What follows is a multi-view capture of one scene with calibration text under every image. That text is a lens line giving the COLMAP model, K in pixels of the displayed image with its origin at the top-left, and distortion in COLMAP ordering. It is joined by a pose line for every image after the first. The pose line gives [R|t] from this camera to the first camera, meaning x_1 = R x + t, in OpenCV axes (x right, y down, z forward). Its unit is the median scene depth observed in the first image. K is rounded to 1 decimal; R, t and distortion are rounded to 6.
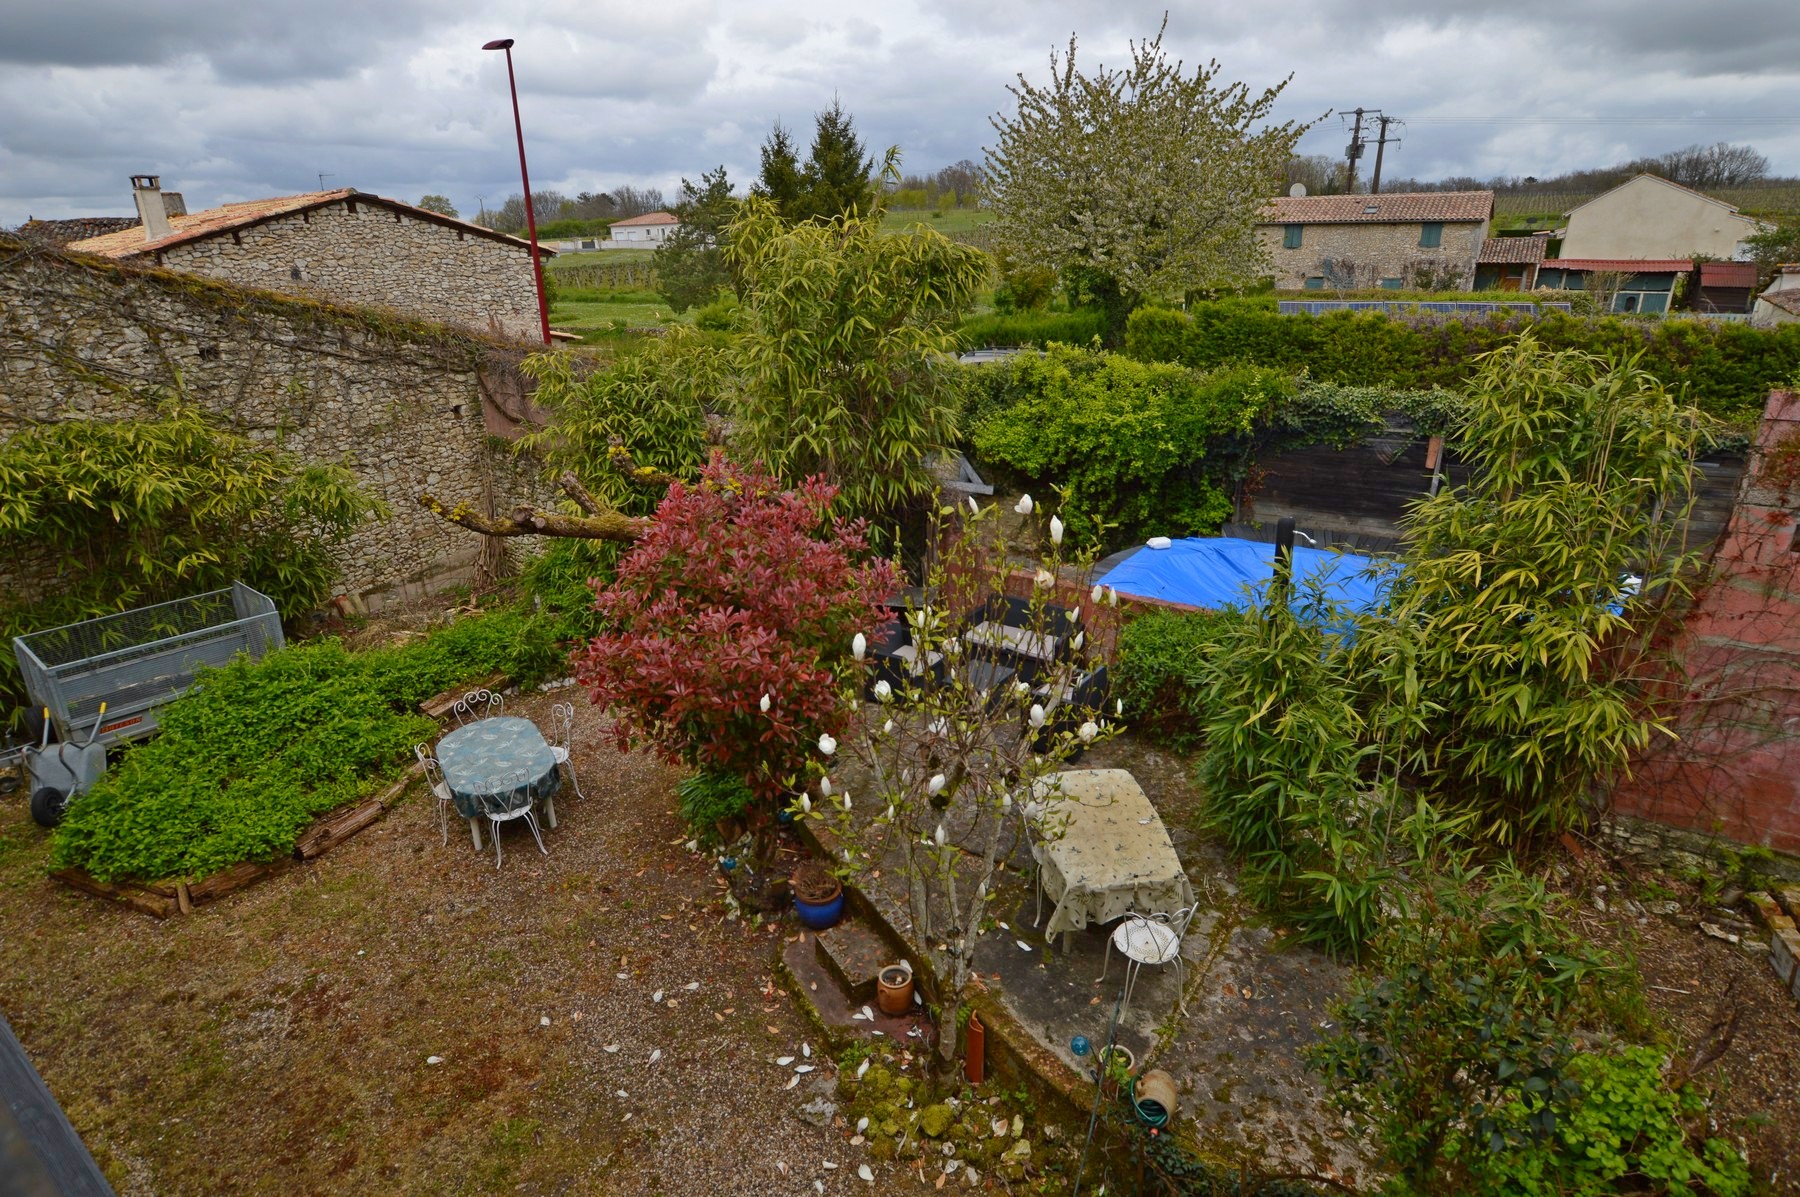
lens RADIAL K [[938.9, 0, 903.0], [0, 938.9, 601.8], [0, 0, 1]] dist [-0.024099, 0.002671]
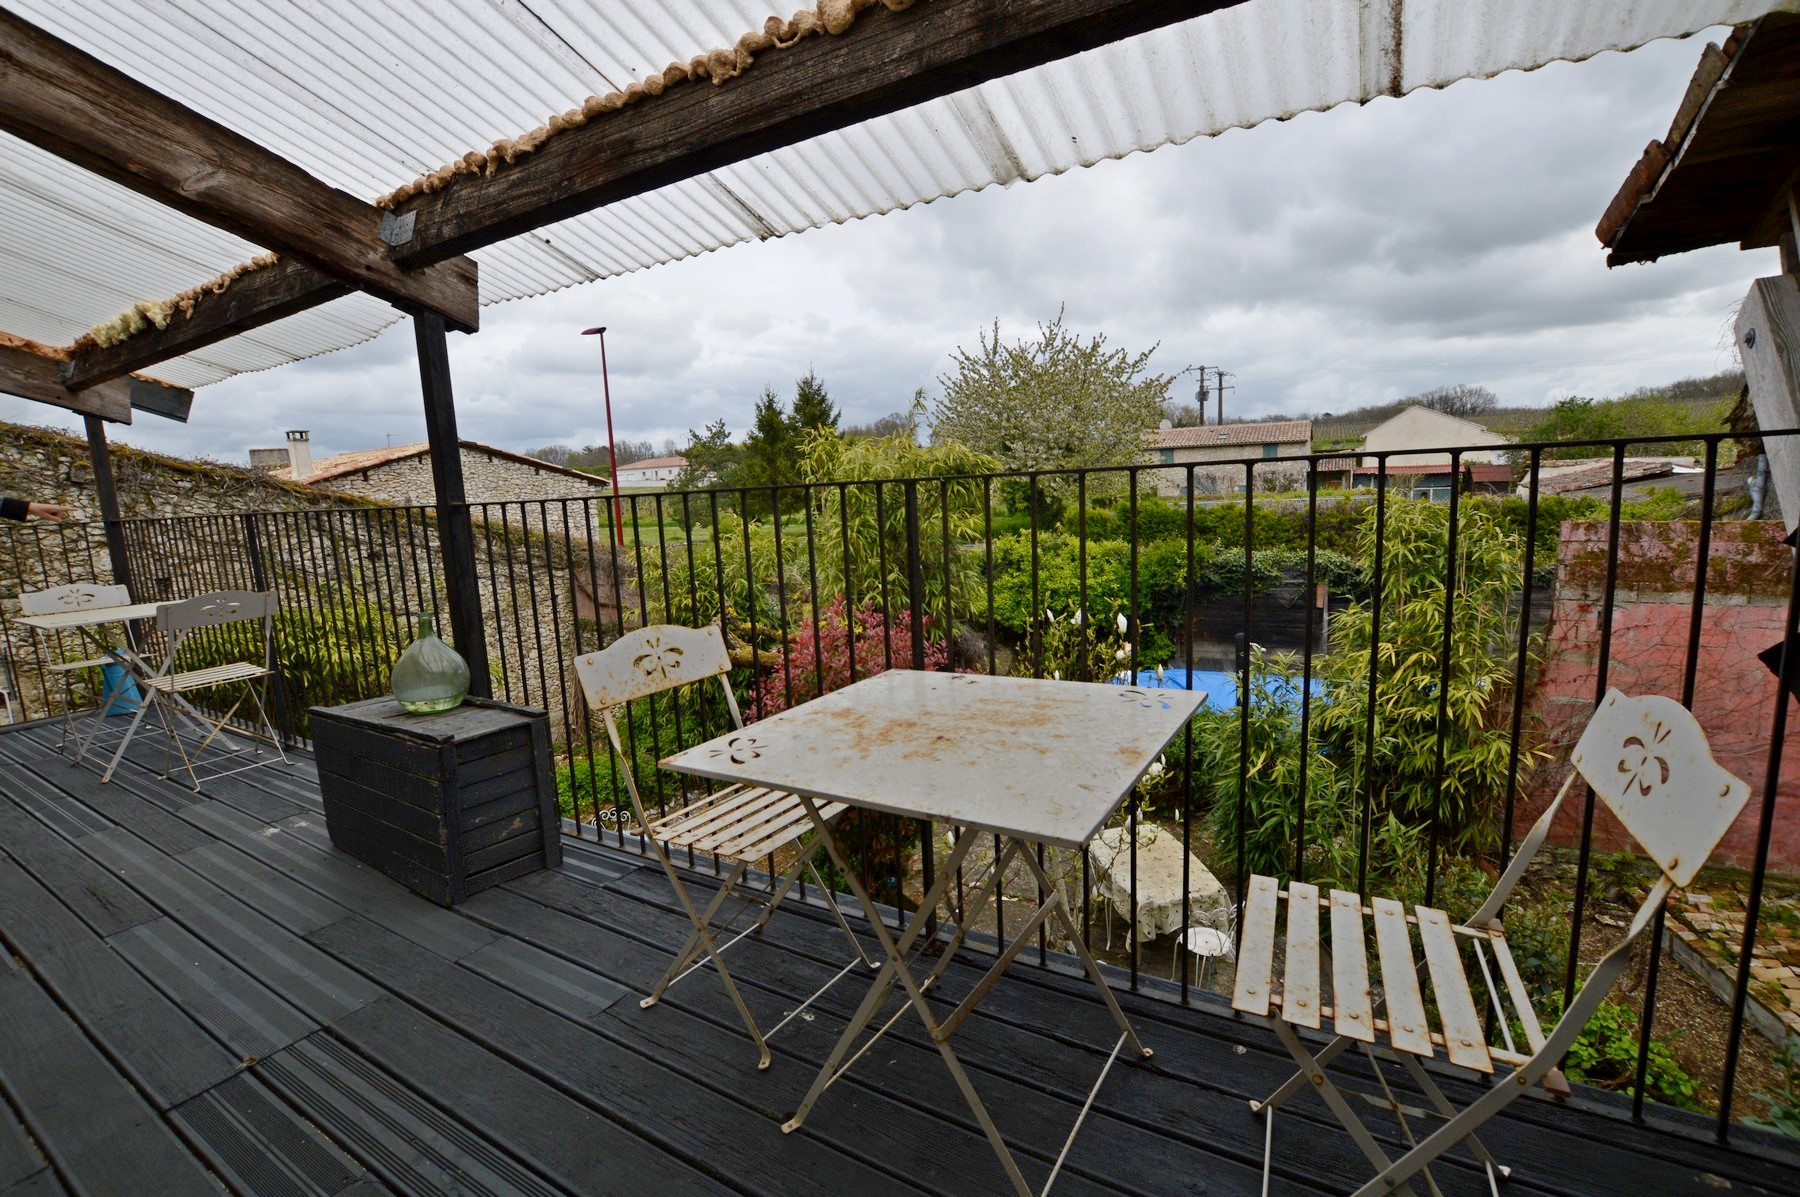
lens RADIAL K [[796.1, 0, 904.8], [0, 796.1, 599.9], [0, 0, 1]] dist [-0.036874, 0.005281]
pose [[0.997203, -0.040463, 0.062838, -0.081566], [0.052737, 0.976712, -0.207970, 0.041648], [-0.052960, 0.210702, 0.976115, -0.057024]]
